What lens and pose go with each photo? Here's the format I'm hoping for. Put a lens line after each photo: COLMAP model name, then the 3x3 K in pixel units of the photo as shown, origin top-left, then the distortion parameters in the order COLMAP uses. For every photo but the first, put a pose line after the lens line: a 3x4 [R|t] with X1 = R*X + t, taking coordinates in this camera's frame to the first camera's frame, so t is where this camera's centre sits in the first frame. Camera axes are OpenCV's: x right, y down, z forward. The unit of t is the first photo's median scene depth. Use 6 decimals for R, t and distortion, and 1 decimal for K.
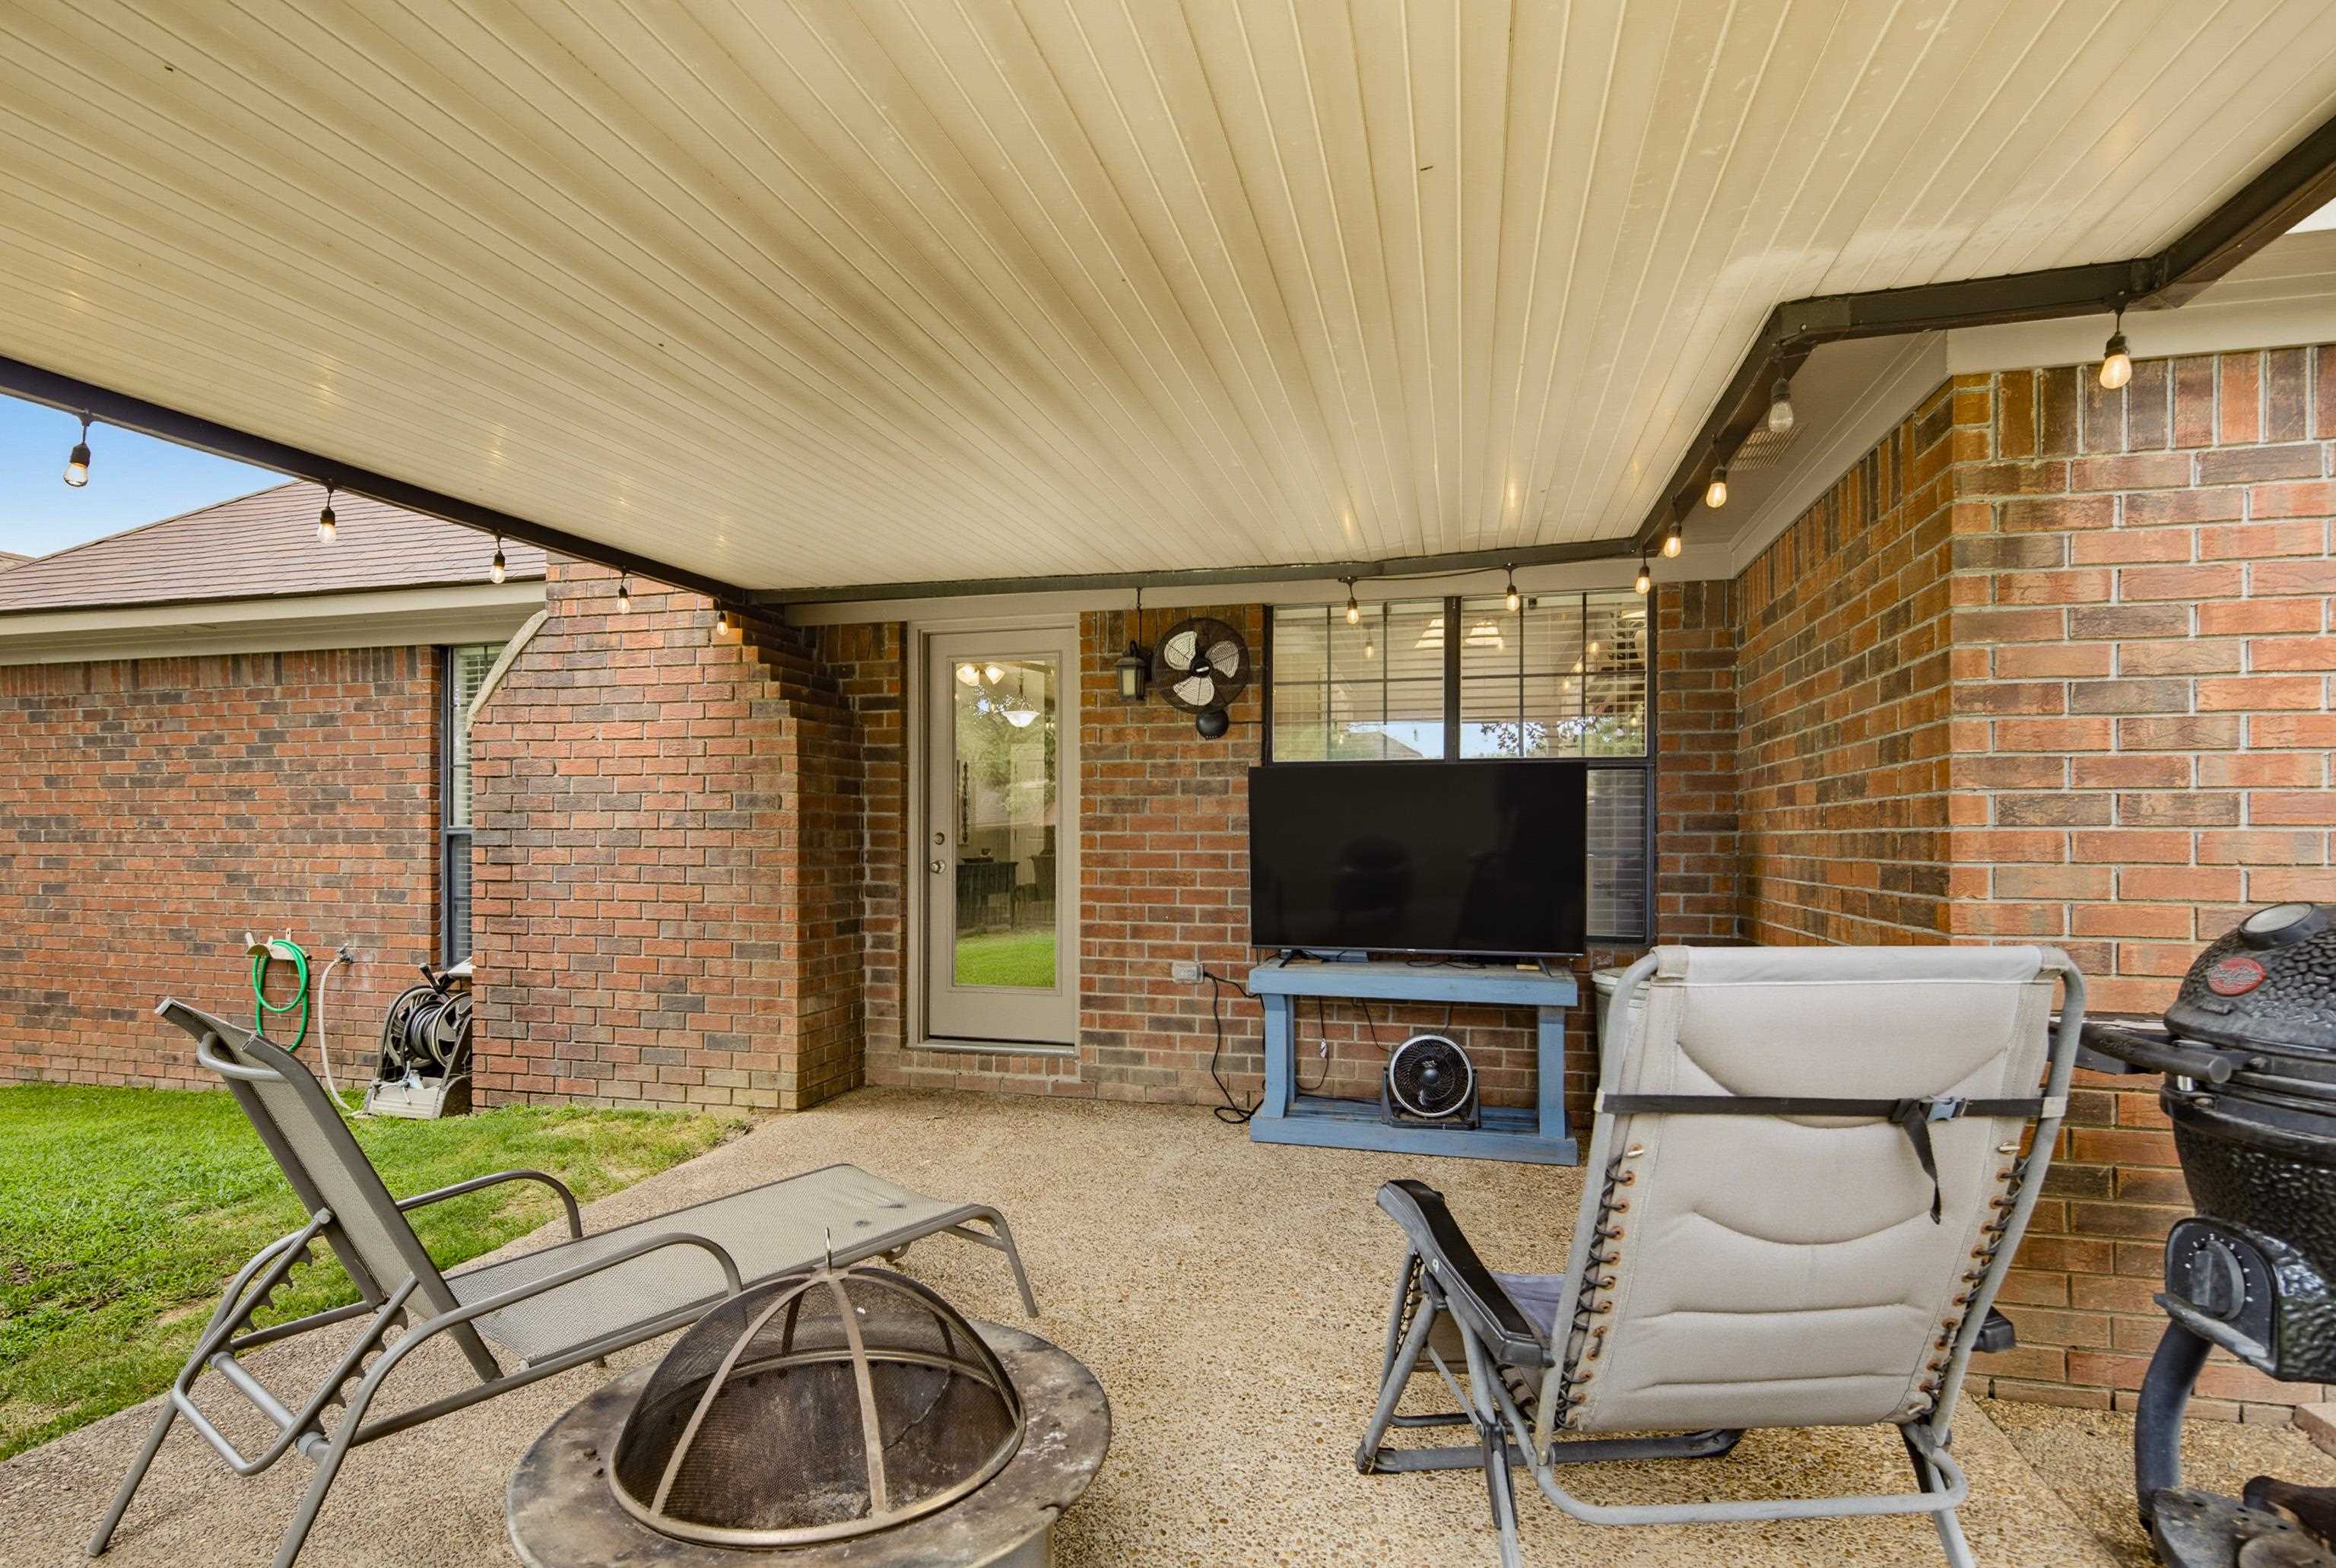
lens RADIAL K [[1137.0, 0, 1163.9], [0, 1137.0, 830.3], [0, 0, 1]] dist [0.004402, 0.000552]
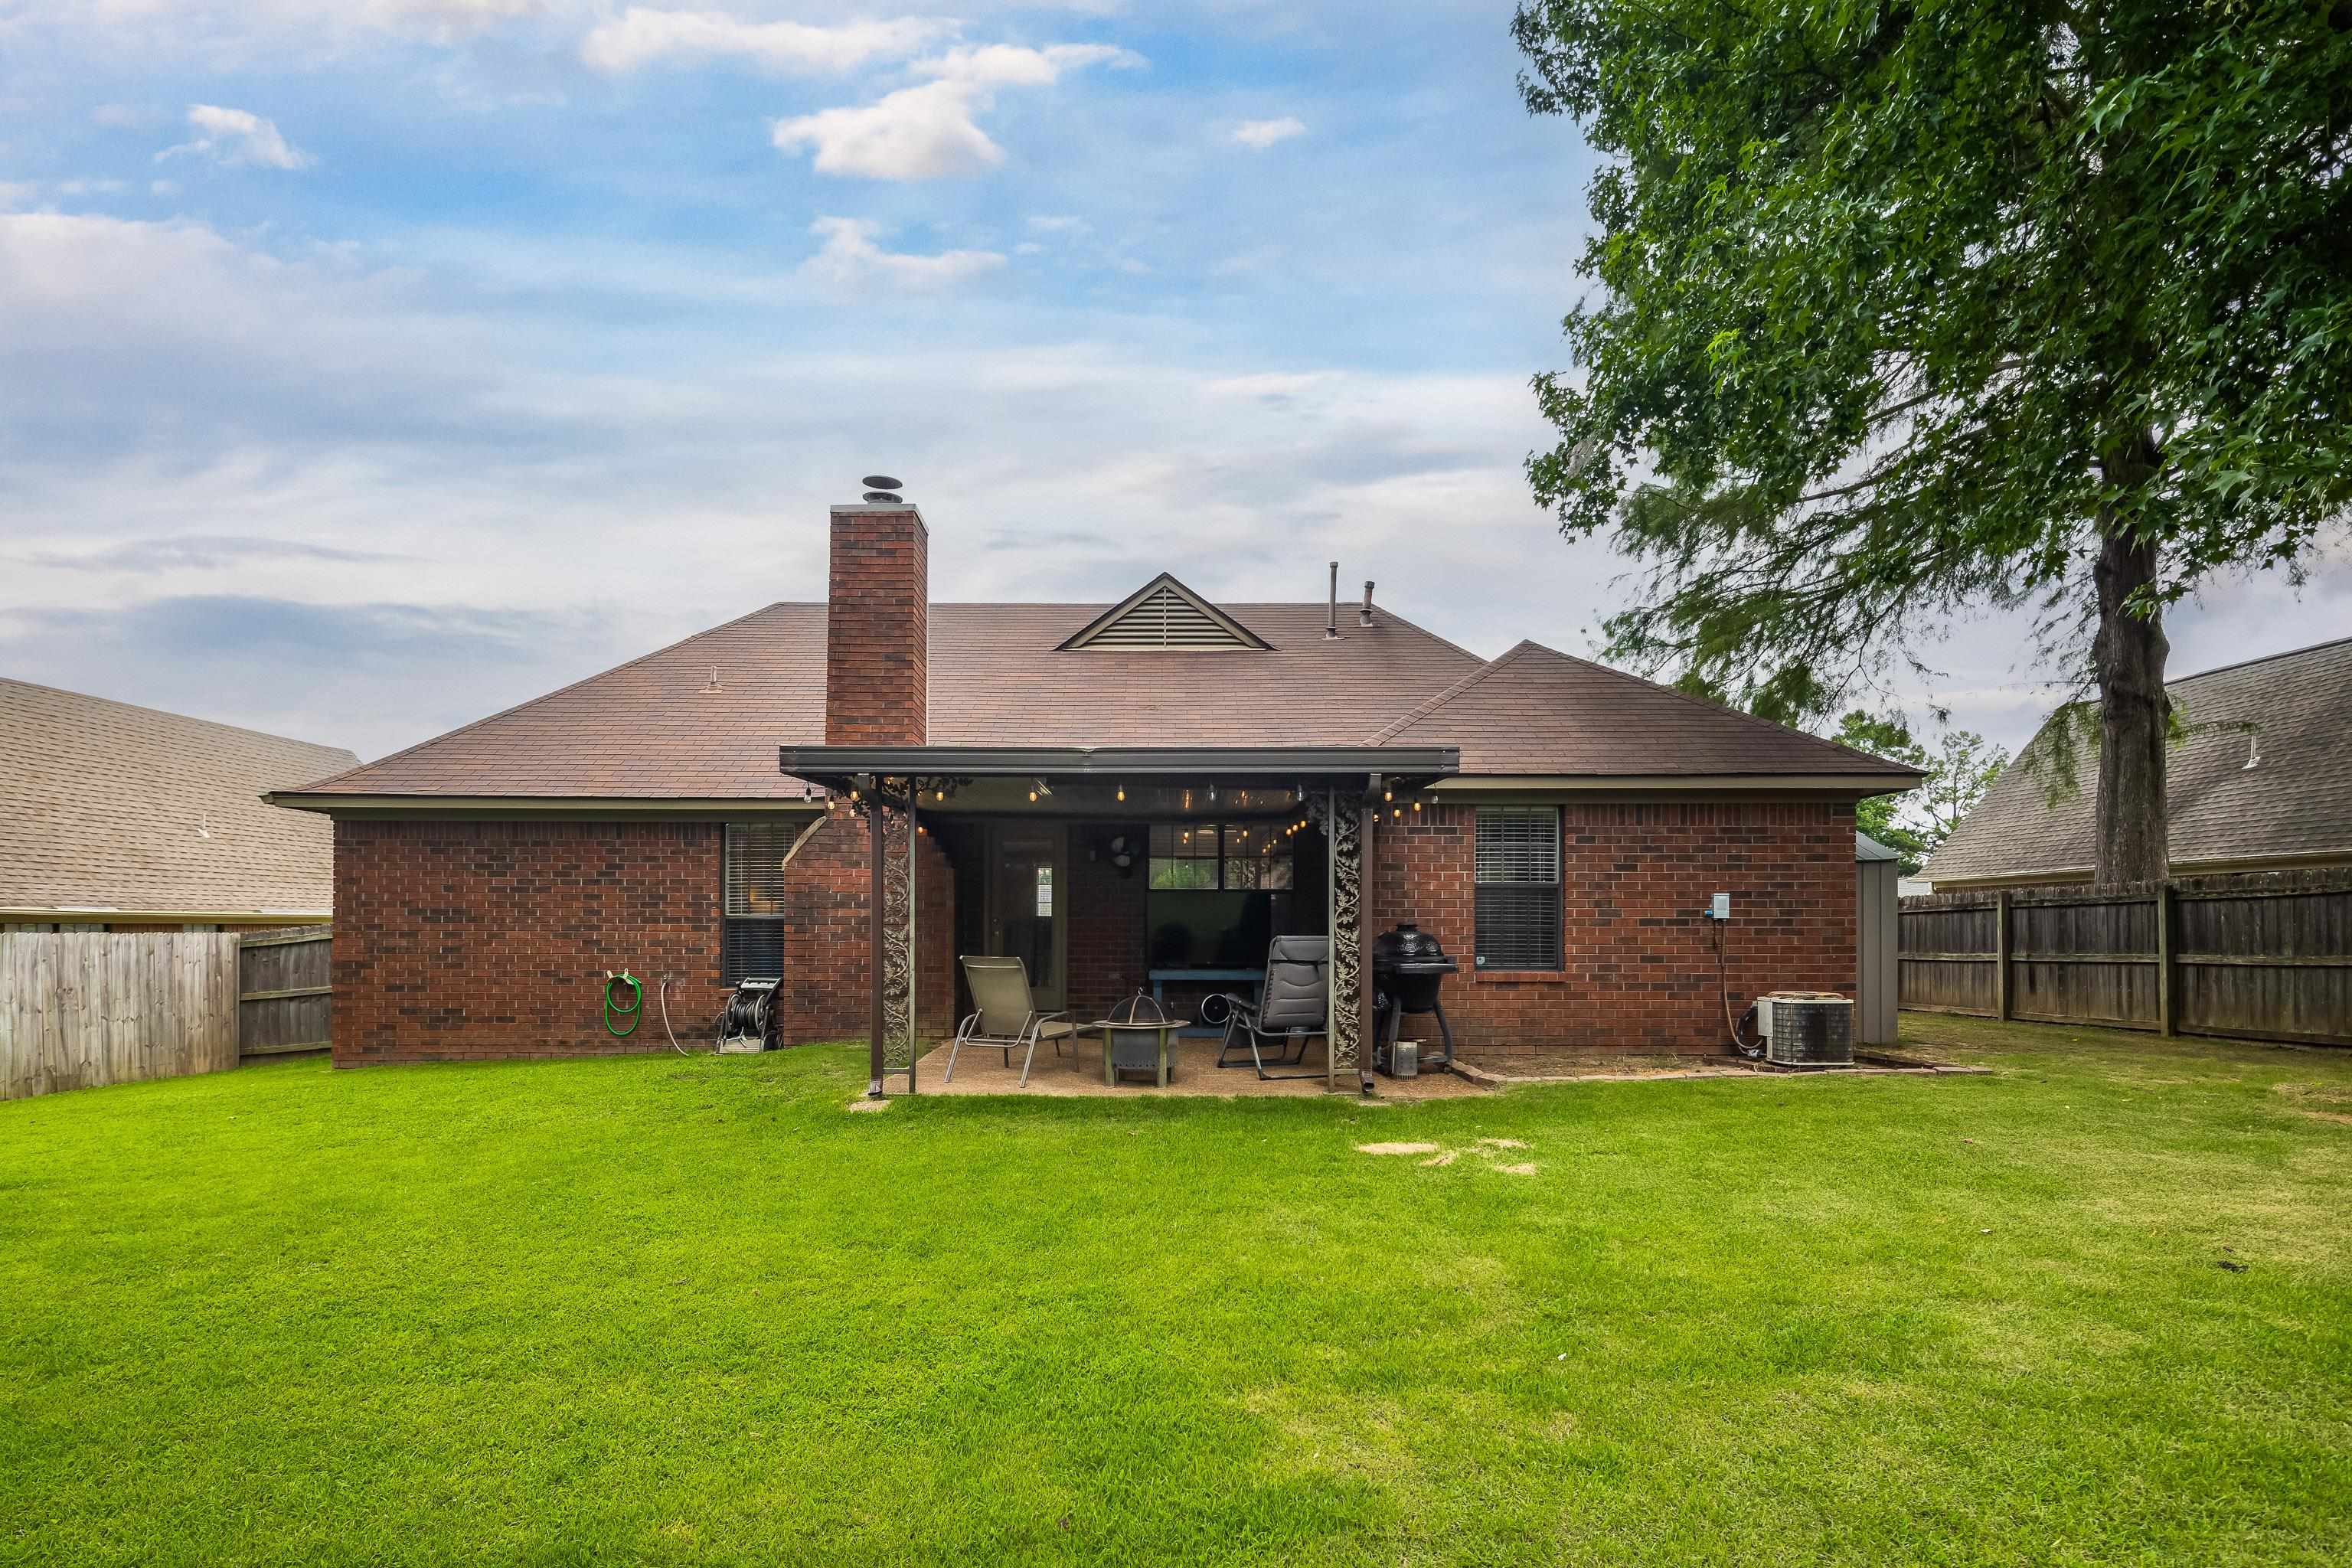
lens RADIAL K [[1142.9, 0, 1143.3], [0, 1142.9, 791.3], [0, 0, 1]] dist [0.002941, 0.000268]
pose [[0.972699, 0.025430, 0.230671, -0.386350], [-0.000762, 0.994323, -0.106403, -0.005209], [-0.232068, 0.103322, 0.967197, -1.094927]]
